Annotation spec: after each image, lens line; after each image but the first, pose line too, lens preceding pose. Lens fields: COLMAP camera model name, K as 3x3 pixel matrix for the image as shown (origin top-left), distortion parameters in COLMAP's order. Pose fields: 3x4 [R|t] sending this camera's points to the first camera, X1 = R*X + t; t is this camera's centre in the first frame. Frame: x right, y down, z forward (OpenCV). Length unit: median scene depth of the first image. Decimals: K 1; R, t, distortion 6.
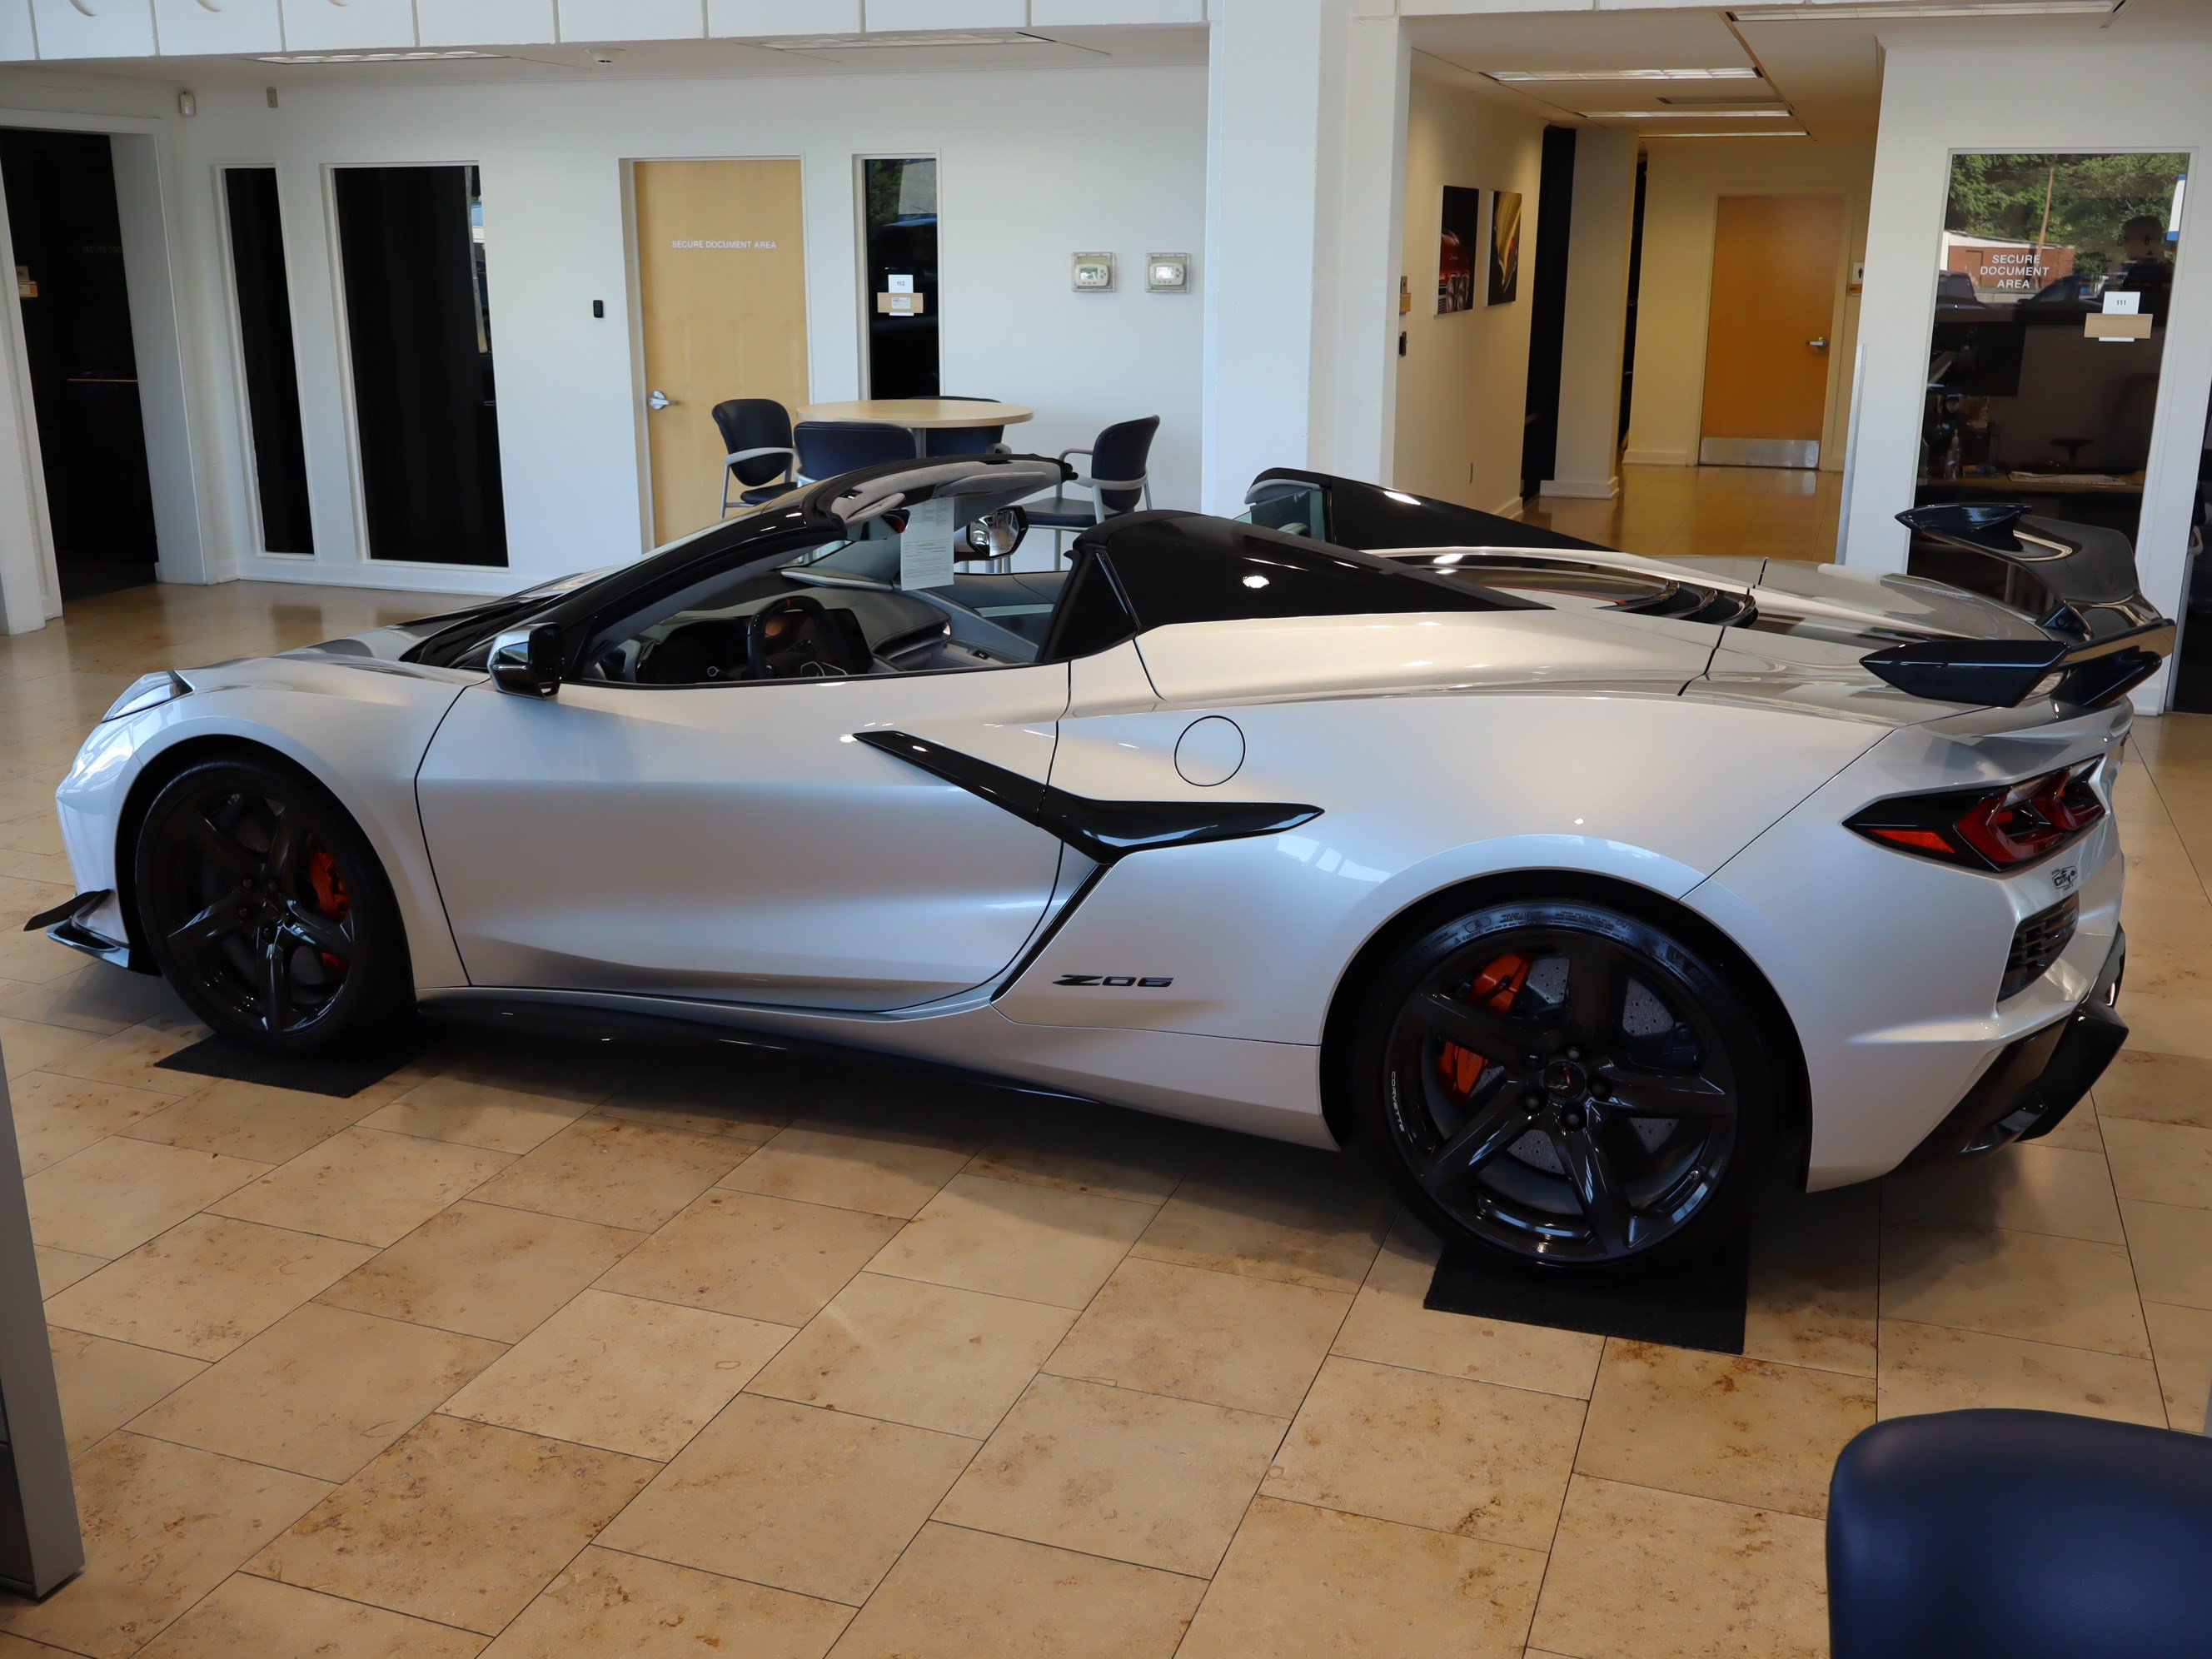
lens RADIAL K [[2042.3, 0, 1106.2], [0, 2042.3, 831.2], [0, 0, 1]] dist [-0.005525, 0.000000]
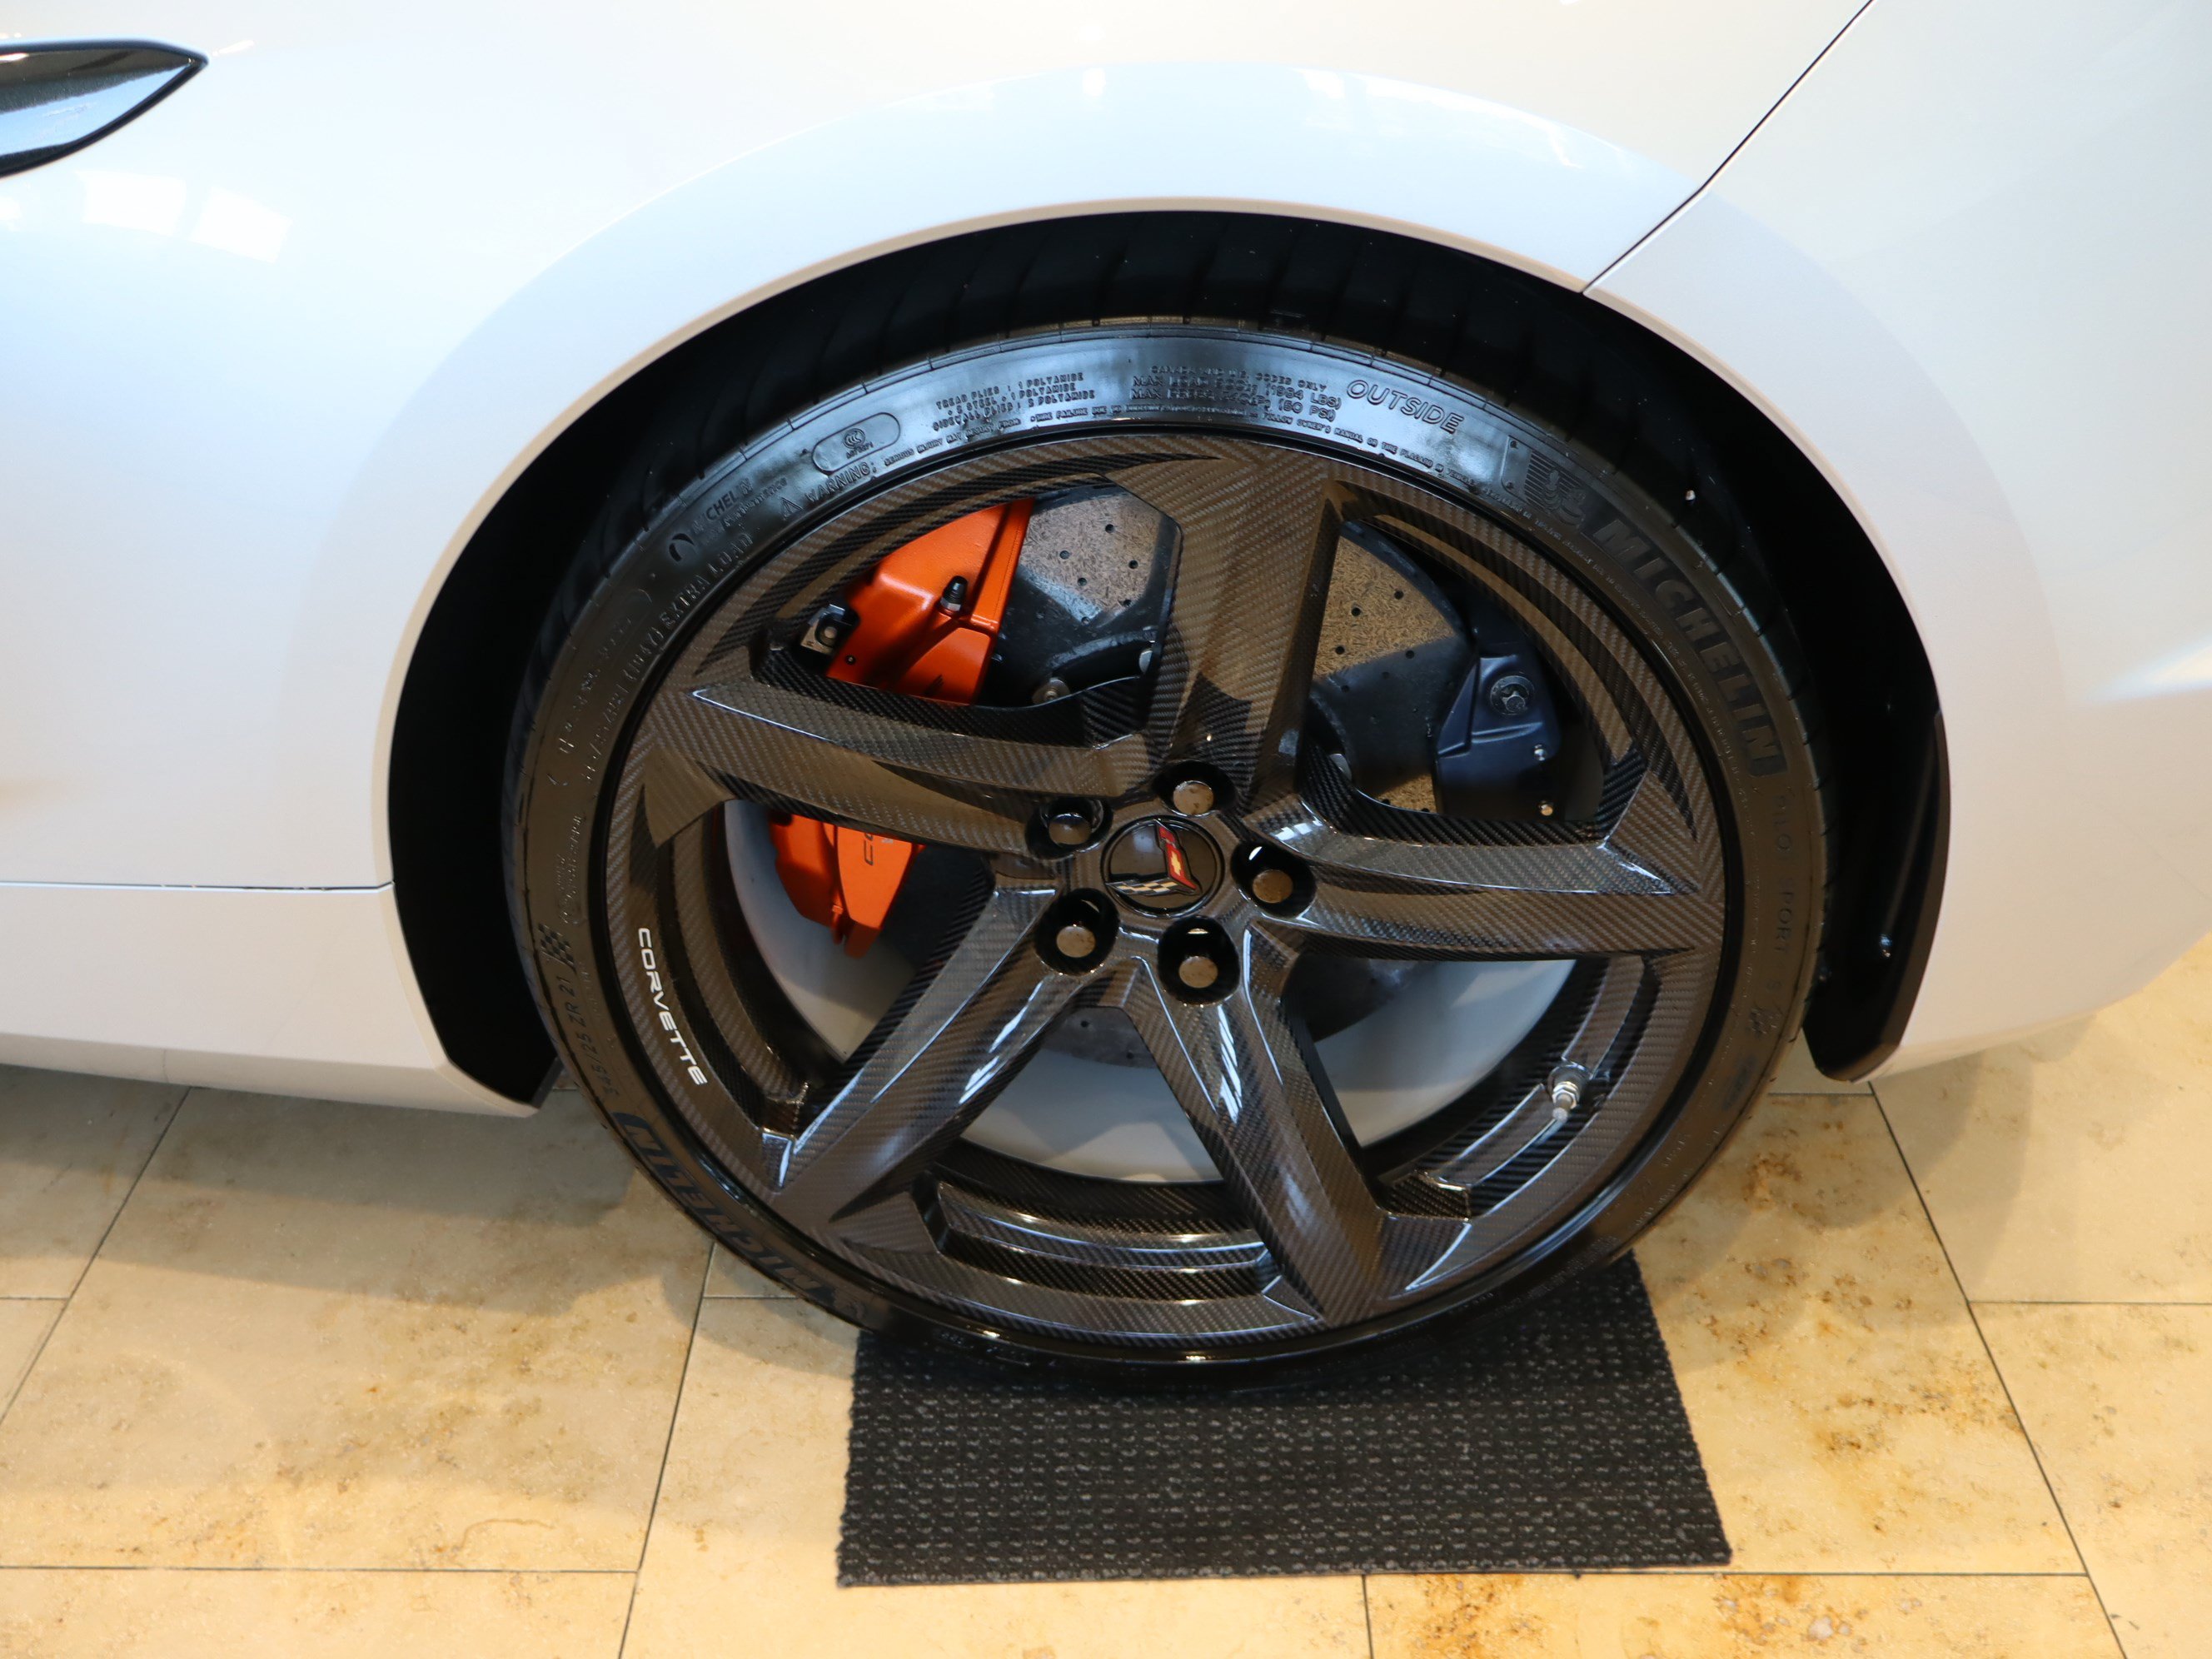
lens RADIAL K [[2042.3, 0, 1101.3], [0, 2042.3, 831.1], [0, 0, 1]] dist [-0.005525, 0.000000]
pose [[0.941095, -0.184192, 0.283573, 0.119623], [0.088044, 0.943170, 0.320435, 0.009545], [-0.326479, -0.276593, 0.903829, 0.691867]]
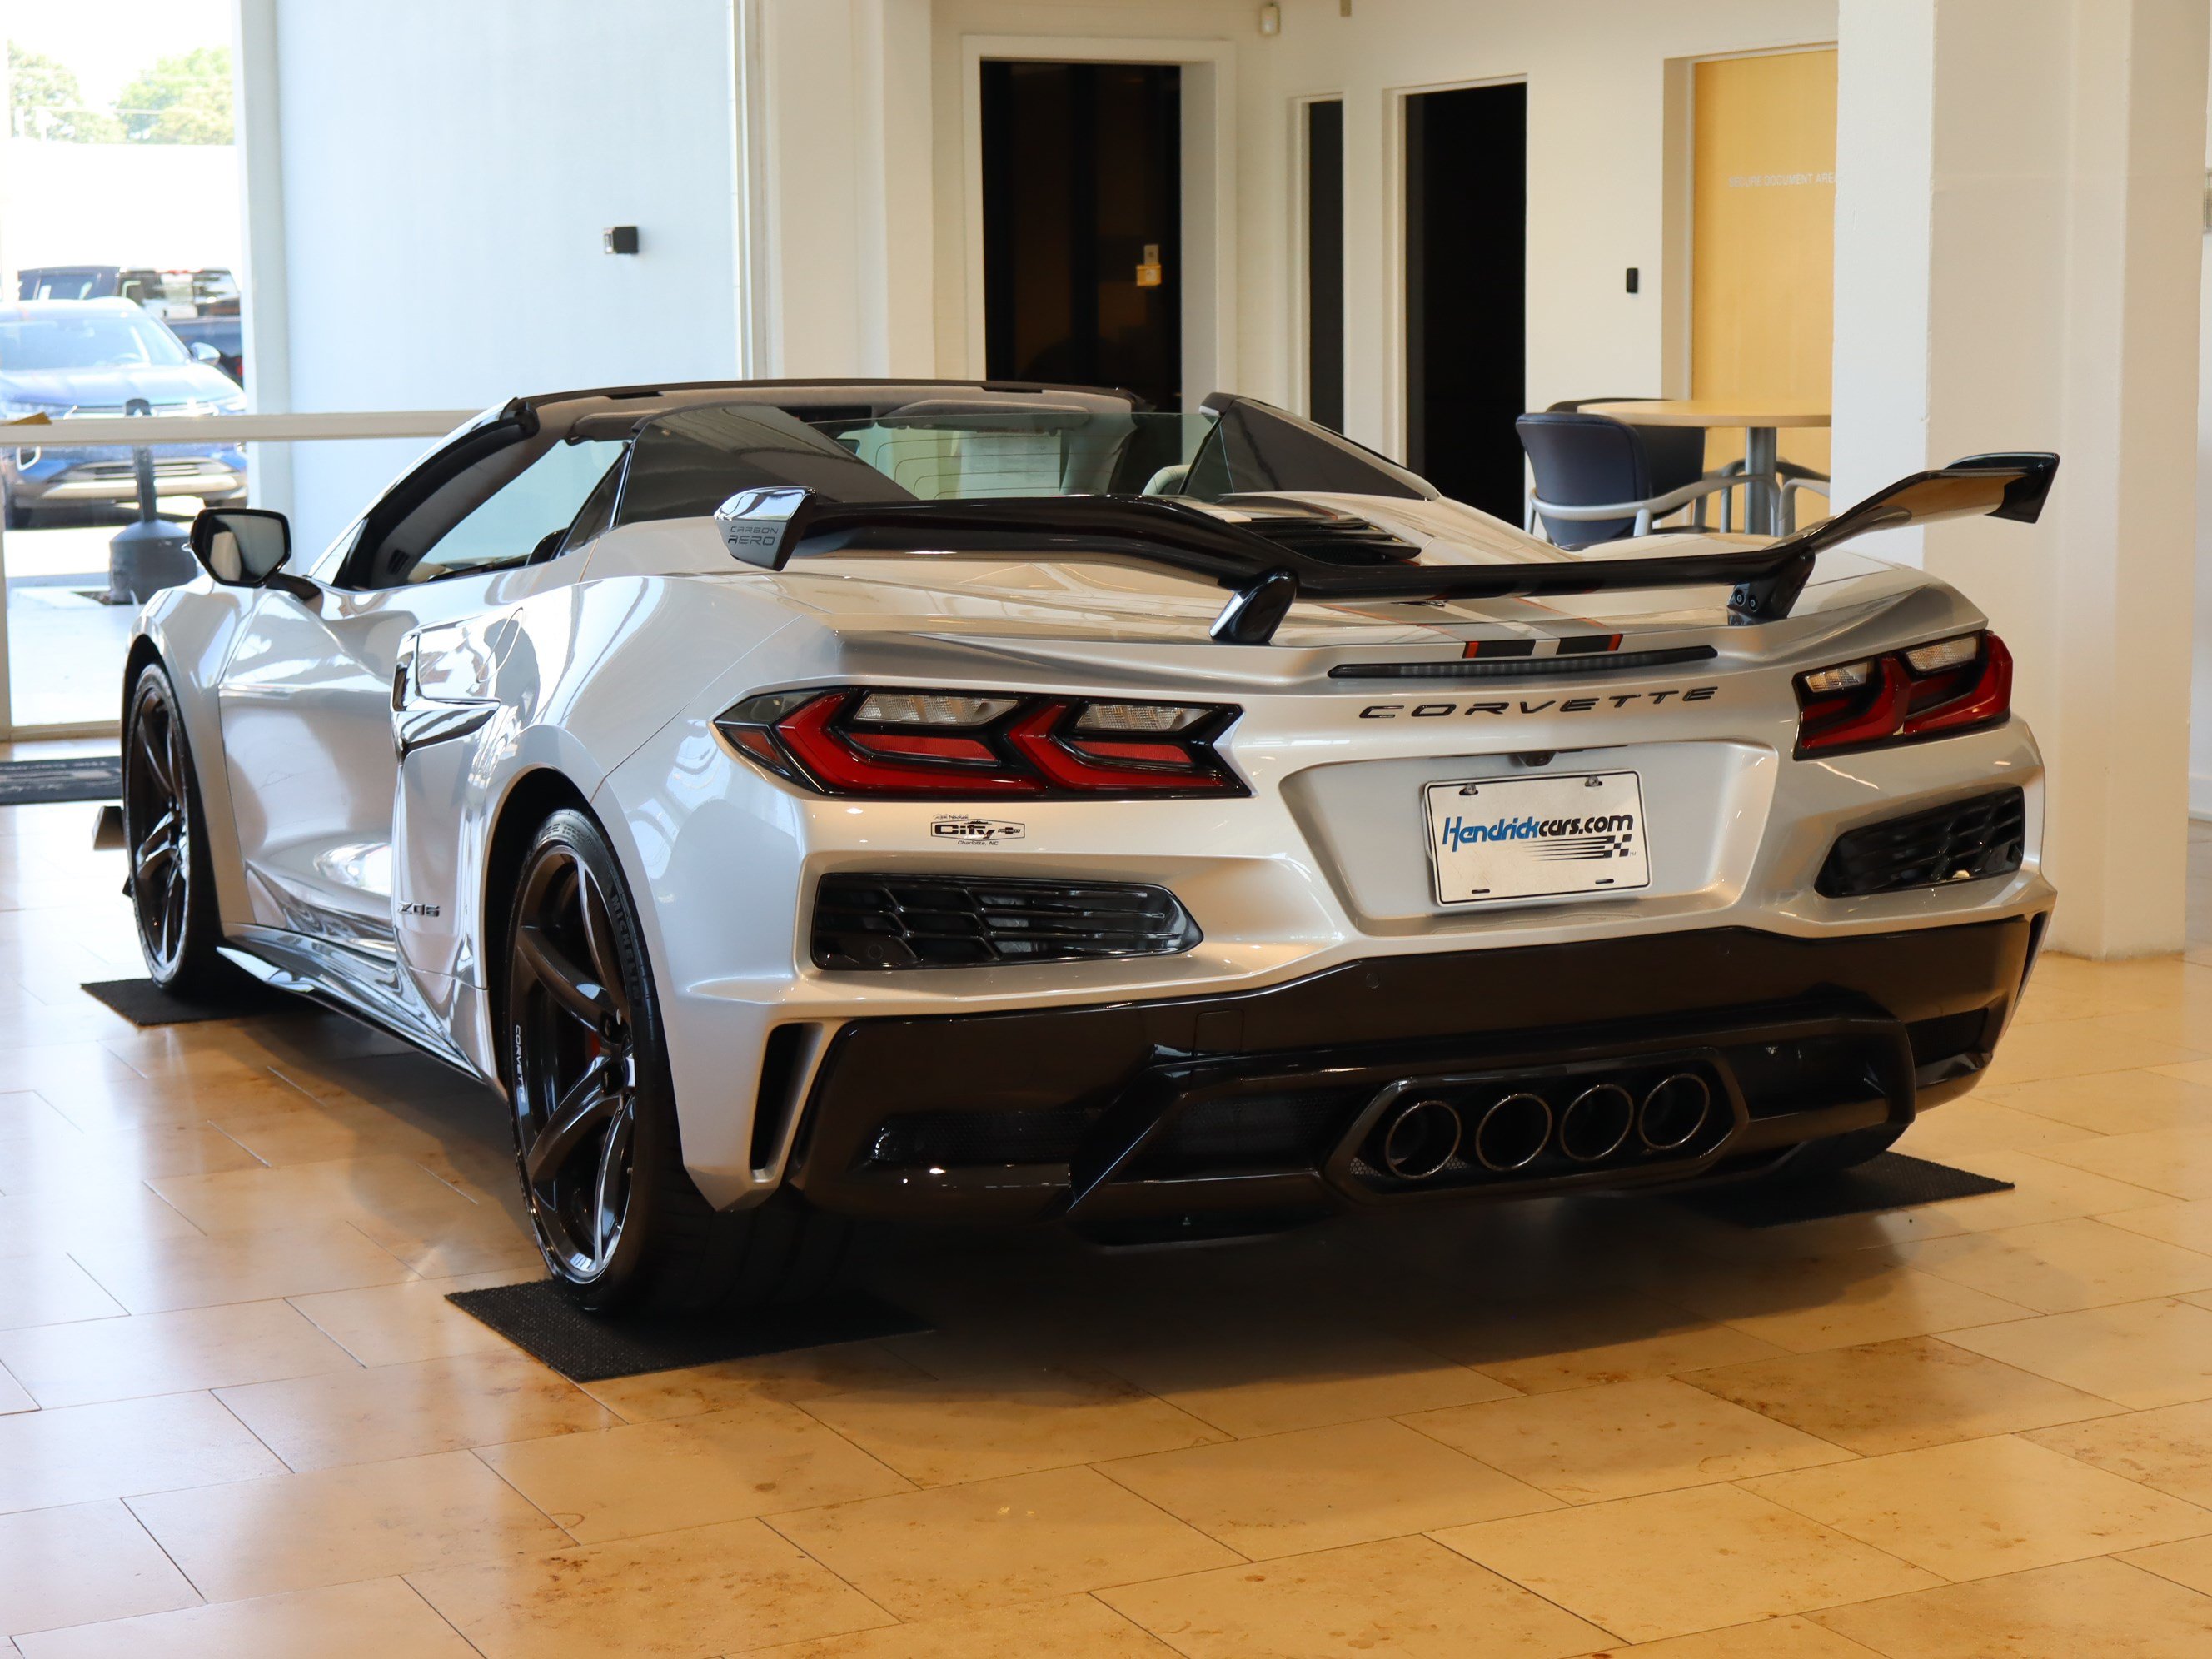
lens RADIAL K [[3825.0, 0, 1105.9], [0, 3825.0, 828.7], [0, 0, 1]] dist [-0.003100, 0.000000]
pose [[0.734214, 0.083903, -0.673714, 1.346712], [-0.175439, 0.982077, -0.068888, 0.101475], [0.655859, 0.168774, 0.735774, -0.004922]]
